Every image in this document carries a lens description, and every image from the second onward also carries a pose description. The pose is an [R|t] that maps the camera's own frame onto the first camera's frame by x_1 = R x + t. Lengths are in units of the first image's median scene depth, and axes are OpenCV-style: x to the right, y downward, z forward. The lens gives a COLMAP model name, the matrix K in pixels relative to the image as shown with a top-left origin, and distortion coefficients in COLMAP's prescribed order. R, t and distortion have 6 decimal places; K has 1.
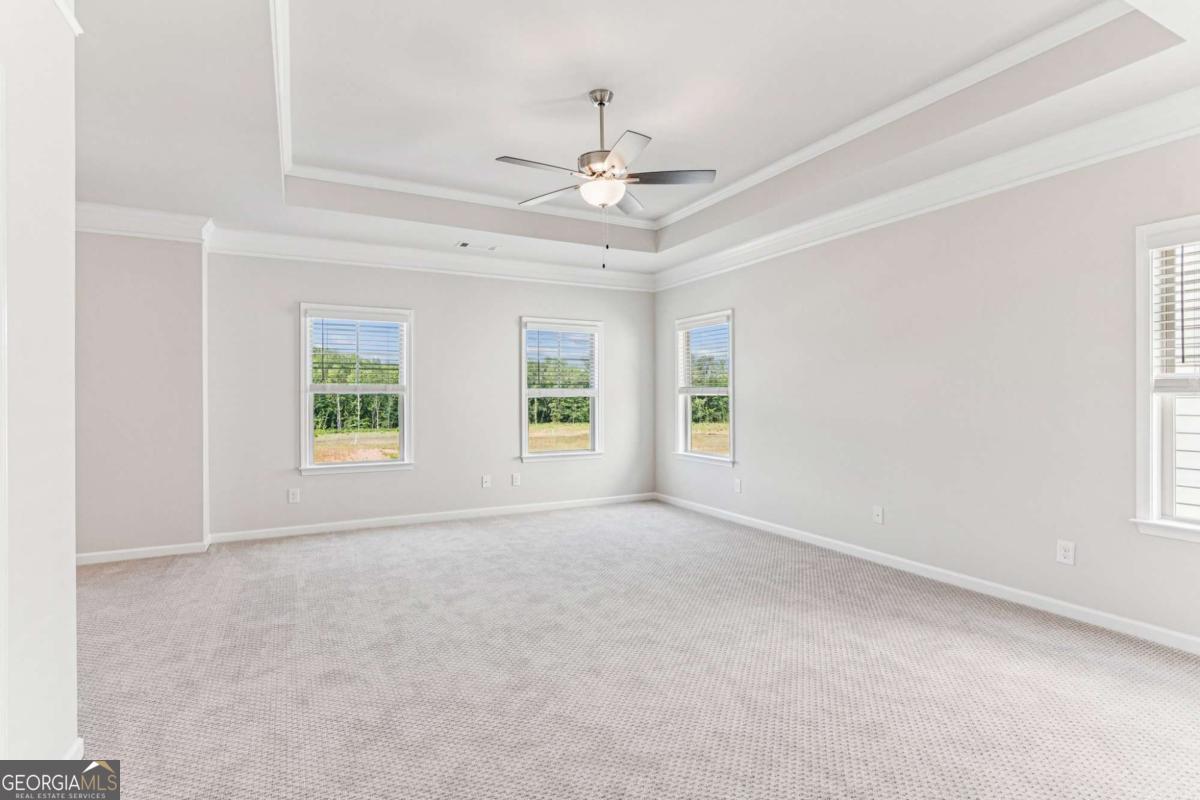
lens RADIAL K [[579.2, 0, 605.4], [0, 579.2, 403.3], [0, 0, 1]] dist [0.006517, -0.000722]
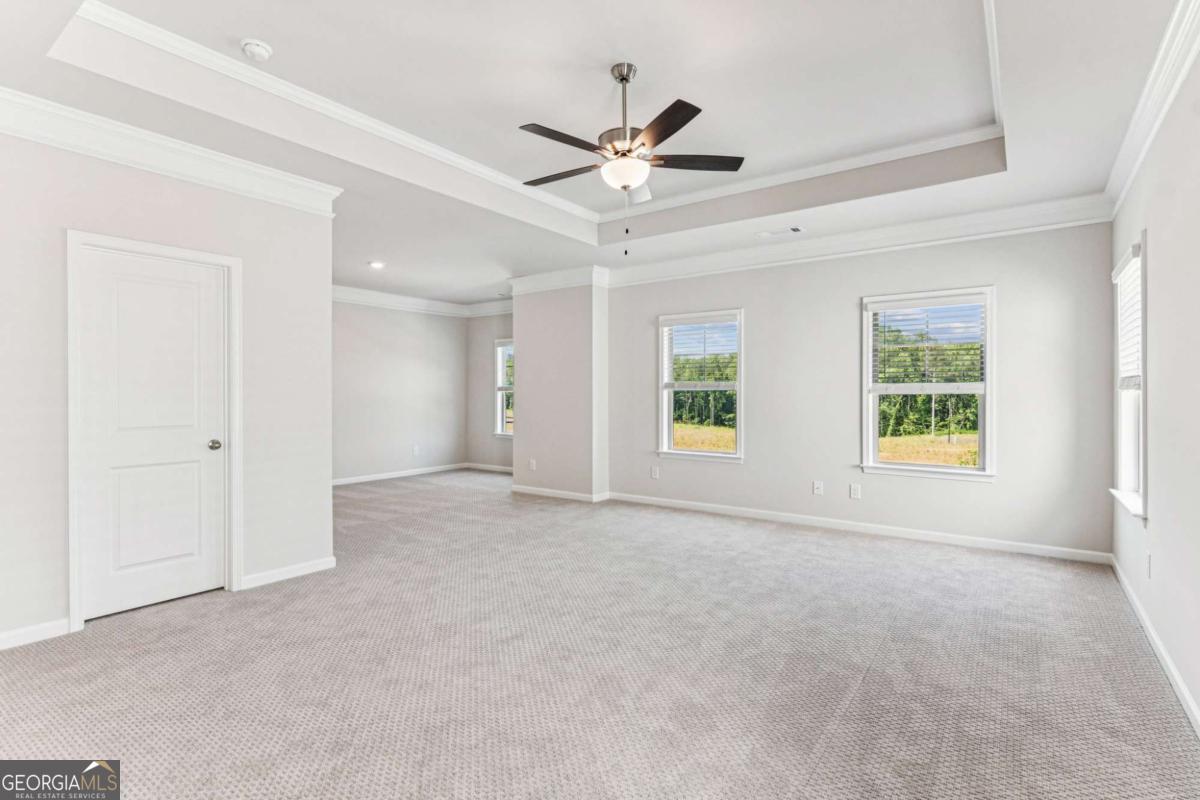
lens RADIAL K [[579.2, 0, 607.6], [0, 579.2, 396.1], [0, 0, 1]] dist [0.006517, -0.000722]
pose [[0.450227, 0.005319, -0.892898, 0.499909], [-0.013315, 0.999911, -0.000758, -0.002349], [0.892815, 0.012230, 0.450257, 0.340820]]
